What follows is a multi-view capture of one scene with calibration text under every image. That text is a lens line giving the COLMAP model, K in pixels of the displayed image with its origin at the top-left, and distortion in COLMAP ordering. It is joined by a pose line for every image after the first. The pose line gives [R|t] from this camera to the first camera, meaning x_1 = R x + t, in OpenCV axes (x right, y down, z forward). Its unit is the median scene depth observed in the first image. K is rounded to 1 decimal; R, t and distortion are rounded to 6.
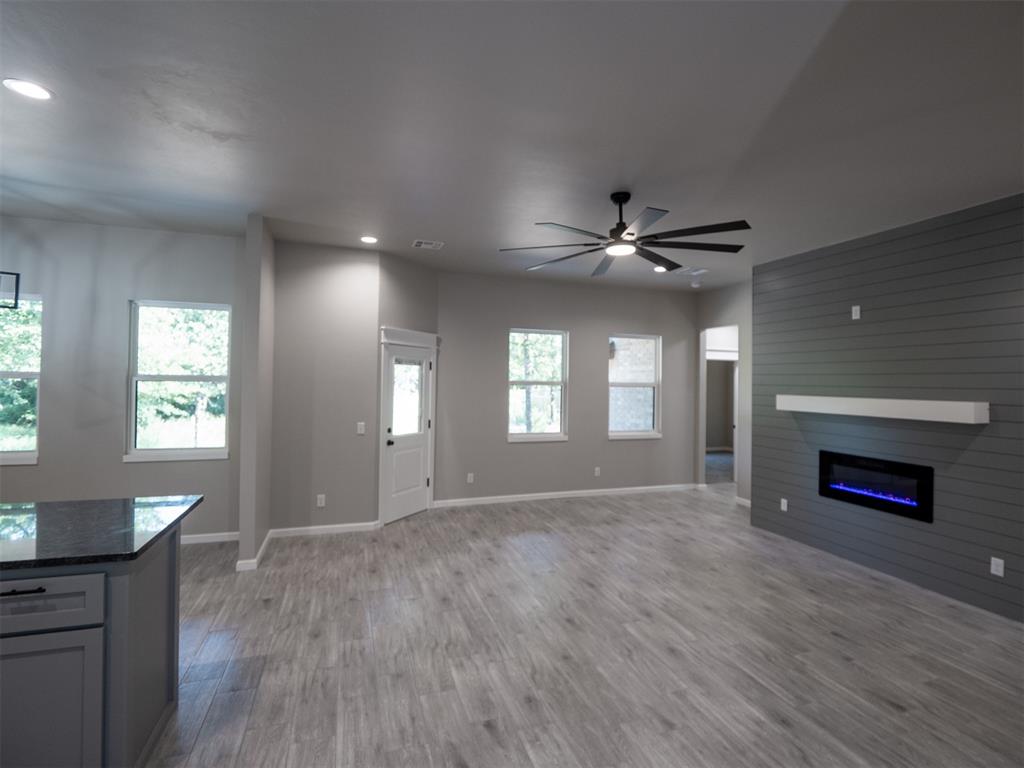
lens RADIAL K [[508.6, 0, 527.0], [0, 508.6, 371.2], [0, 0, 1]] dist [-0.001767, -0.010915]
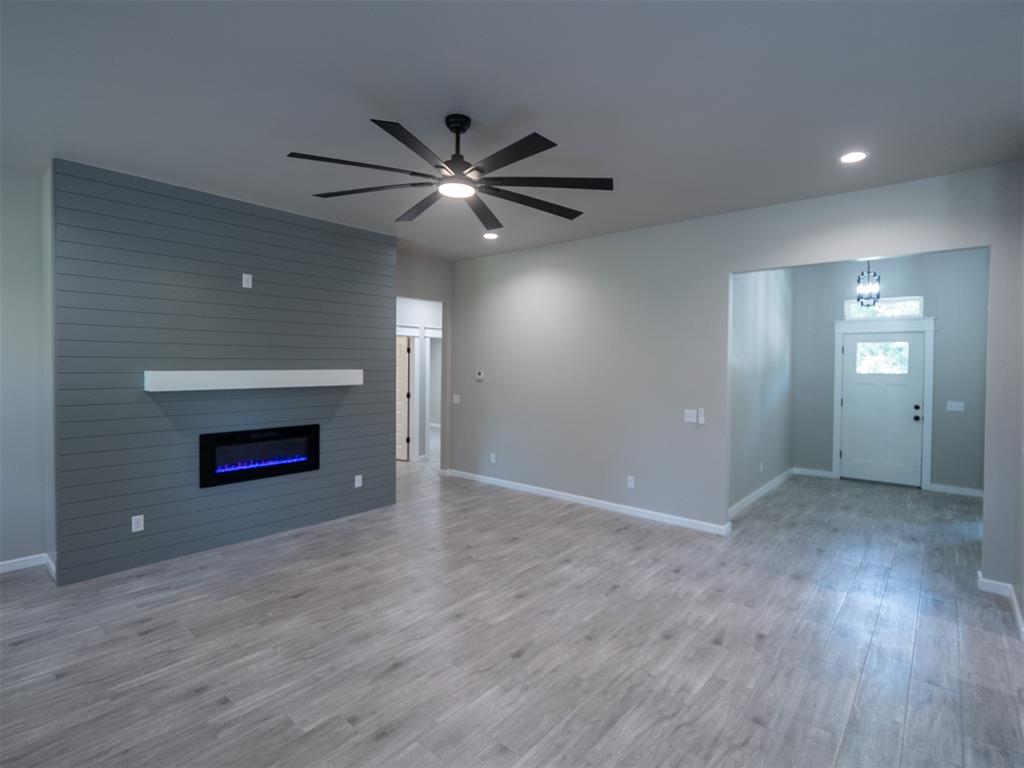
lens RADIAL K [[504.0, 0, 525.0], [0, 504.0, 371.9], [0, 0, 1]] dist [-0.003032, -0.008724]
pose [[-0.508441, -0.034540, 0.860404, -0.415049], [-0.030825, 0.999285, 0.021900, 0.017262], [-0.860545, -0.015387, -0.509142, 0.979515]]
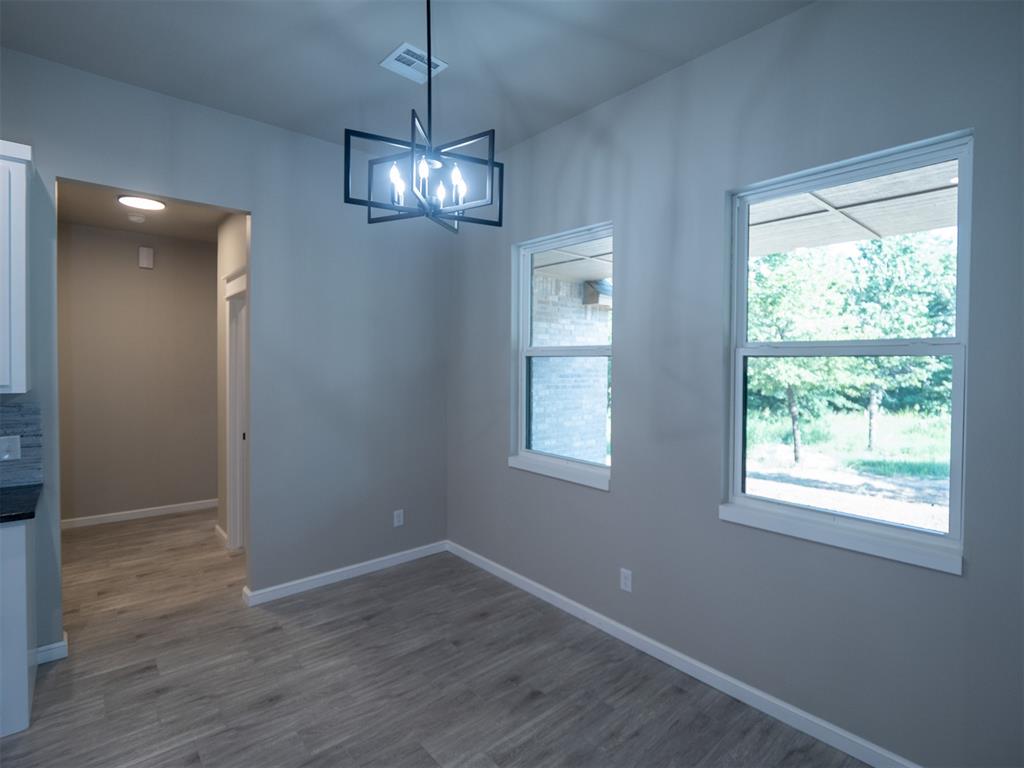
lens RADIAL K [[504.0, 0, 525.0], [0, 504.0, 371.9], [0, 0, 1]] dist [-0.003032, -0.008724]
pose [[0.380957, 0.005131, -0.924579, -0.394143], [0.011186, 0.999886, 0.010158, 0.026599], [0.924525, -0.014212, 0.380856, 0.605187]]
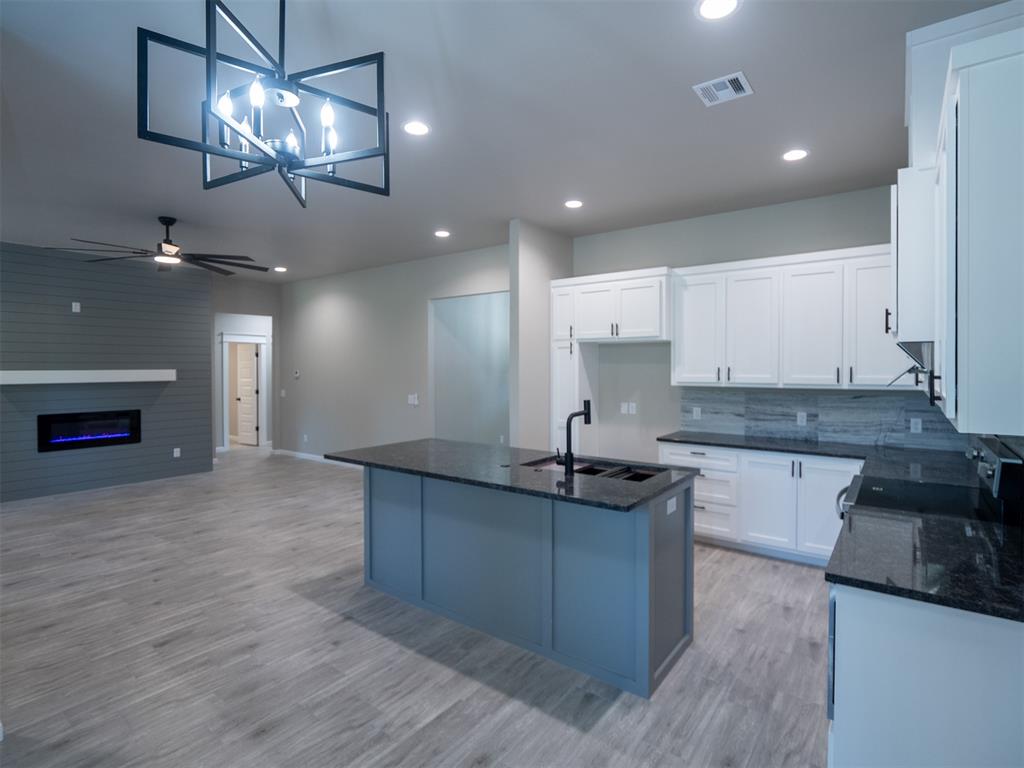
lens RADIAL K [[512.8, 0, 522.6], [0, 512.8, 372.3], [0, 0, 1]] dist [-0.013639, -0.001002]
pose [[-0.558213, -0.024420, 0.829338, -1.082276], [-0.020664, 0.999666, 0.015527, 0.010878], [-0.829440, -0.008471, -0.558531, 0.729749]]
